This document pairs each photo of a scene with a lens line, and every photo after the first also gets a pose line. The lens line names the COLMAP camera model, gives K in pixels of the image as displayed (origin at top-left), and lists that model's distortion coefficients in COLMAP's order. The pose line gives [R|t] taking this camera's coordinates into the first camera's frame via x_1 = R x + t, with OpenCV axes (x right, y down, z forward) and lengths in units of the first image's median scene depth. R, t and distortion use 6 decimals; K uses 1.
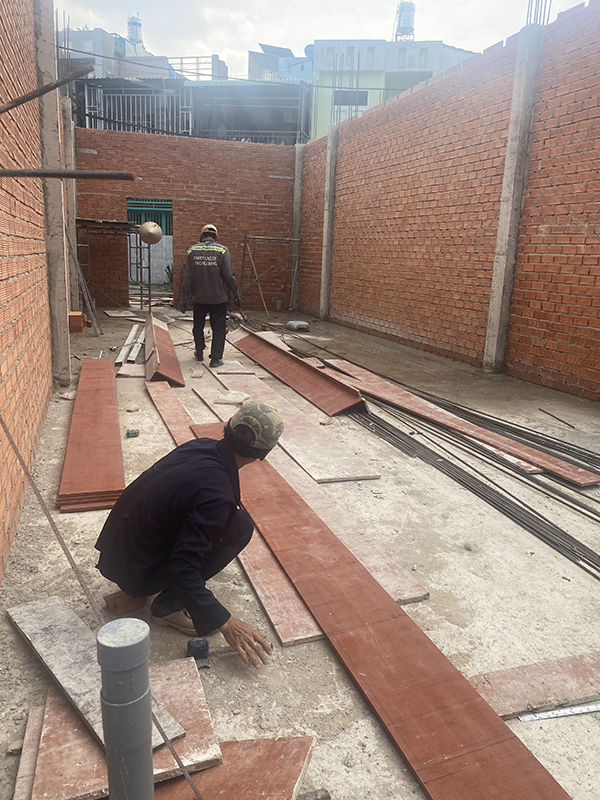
lens RADIAL K [[610.9, 0, 304.3], [0, 610.9, 397.8], [0, 0, 1]] dist [0.011835, -0.005756]
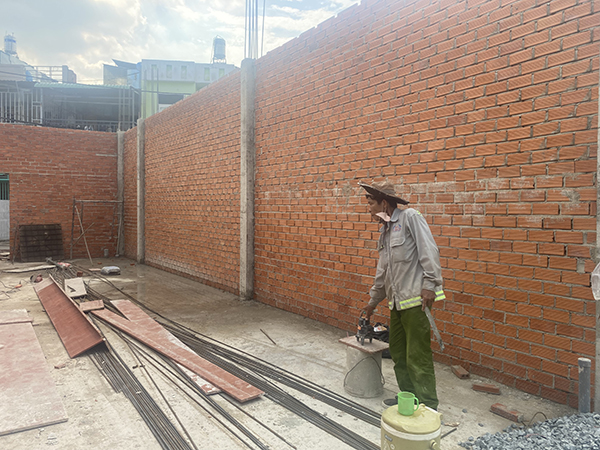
lens RADIAL K [[458.2, 0, 296.6], [0, 458.2, 222.6], [0, 0, 1]] dist [0.011835, -0.005756]
pose [[0.962841, -0.043619, 0.266525, 0.111280], [0.093454, 0.979715, -0.177273, -0.013113], [-0.253386, 0.195593, 0.947385, 0.003088]]
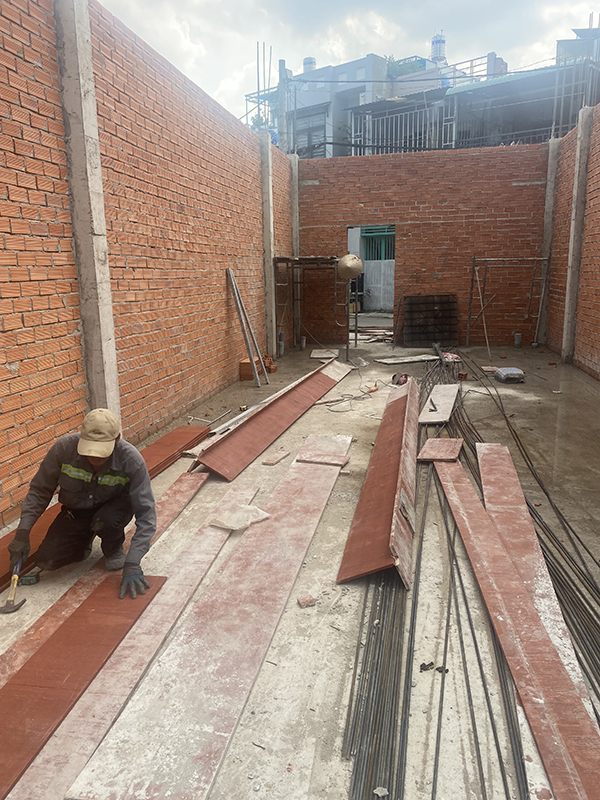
lens RADIAL K [[610.9, 0, 304.3], [0, 610.9, 397.8], [0, 0, 1]] dist [0.011835, -0.005756]
pose [[0.873092, 0.044747, -0.485498, 0.143546], [-0.055767, 0.998410, -0.008267, -0.068978], [0.484356, 0.034293, 0.874199, 0.201997]]
